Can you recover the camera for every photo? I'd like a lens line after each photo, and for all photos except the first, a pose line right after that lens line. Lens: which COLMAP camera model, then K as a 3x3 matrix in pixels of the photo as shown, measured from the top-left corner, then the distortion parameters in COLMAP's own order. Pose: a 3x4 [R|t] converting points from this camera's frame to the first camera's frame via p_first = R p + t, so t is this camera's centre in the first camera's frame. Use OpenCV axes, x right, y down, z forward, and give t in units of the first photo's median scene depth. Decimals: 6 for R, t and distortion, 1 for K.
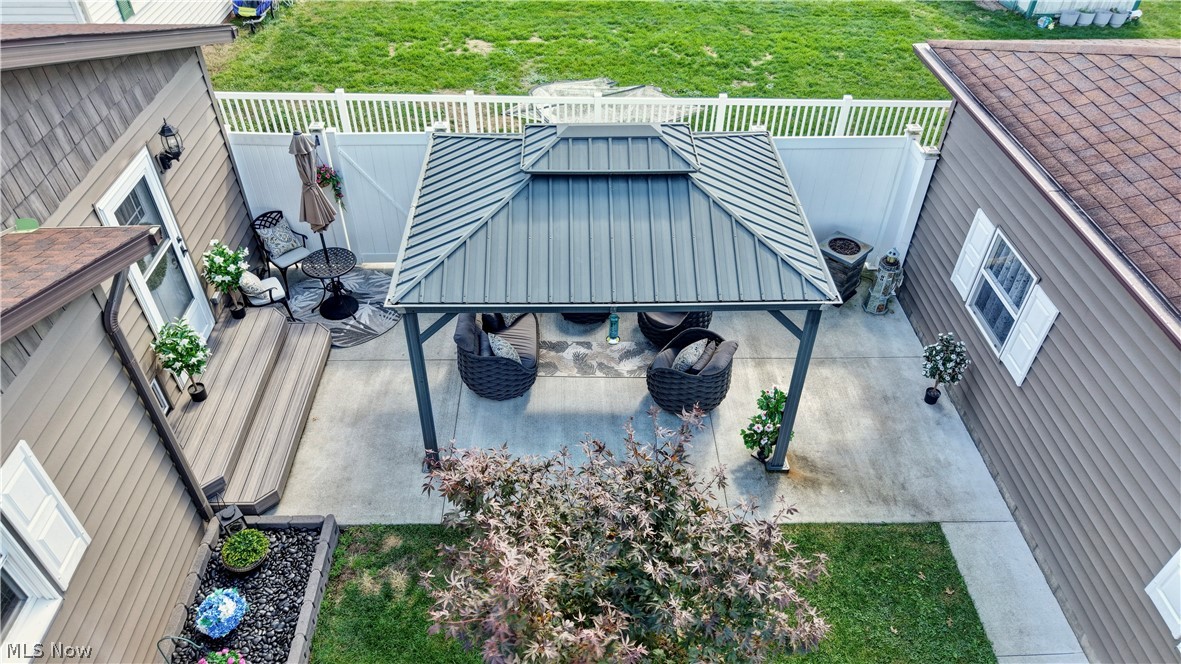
lens RADIAL K [[793.5, 0, 587.1], [0, 793.5, 338.3], [0, 0, 1]] dist [-0.004330, -0.000465]
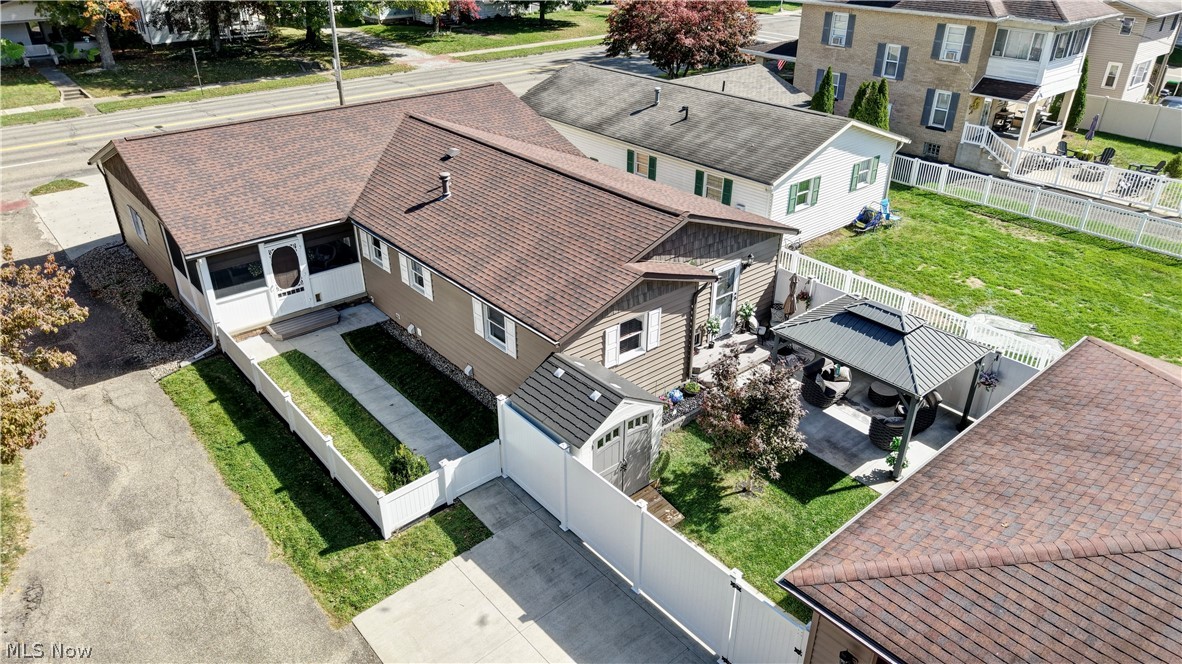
lens RADIAL K [[794.2, 0, 589.8], [0, 794.2, 332.5], [0, 0, 1]] dist [-0.004330, -0.000465]
pose [[0.614255, 0.364343, -0.699961, 1.042581], [-0.513797, 0.857901, -0.004332, 0.238245], [0.598918, 0.362299, 0.714168, -1.096896]]
